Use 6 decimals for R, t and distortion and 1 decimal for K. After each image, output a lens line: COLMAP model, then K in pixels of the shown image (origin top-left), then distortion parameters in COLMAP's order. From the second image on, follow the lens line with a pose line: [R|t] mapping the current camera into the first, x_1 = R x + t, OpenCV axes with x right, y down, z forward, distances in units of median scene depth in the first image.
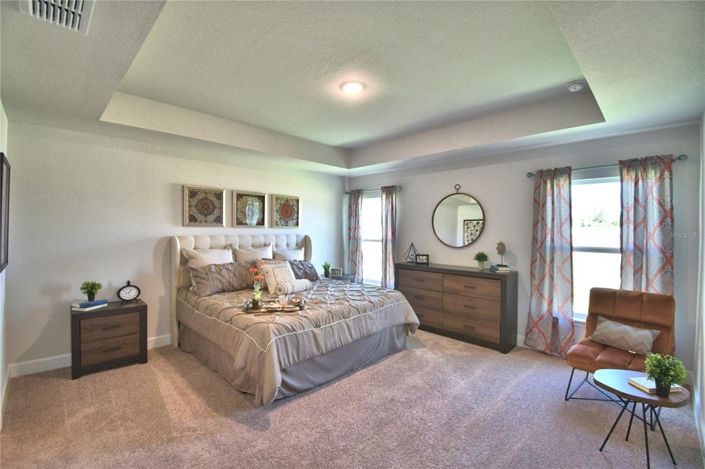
lens RADIAL K [[313.2, 0, 352.9], [0, 313.2, 232.6], [0, 0, 1]] dist [-0.003595, -0.006577]
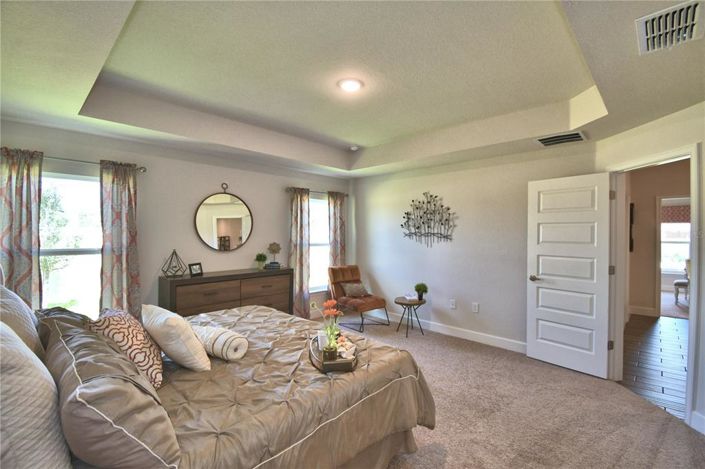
lens RADIAL K [[313.2, 0, 366.2], [0, 313.2, 233.8], [0, 0, 1]] dist [-0.003595, -0.006577]
pose [[-0.036668, -0.010032, 0.999277, -0.601039], [0.005220, 0.999934, 0.010231, -0.011529], [-0.999314, 0.005591, -0.036613, 0.608751]]
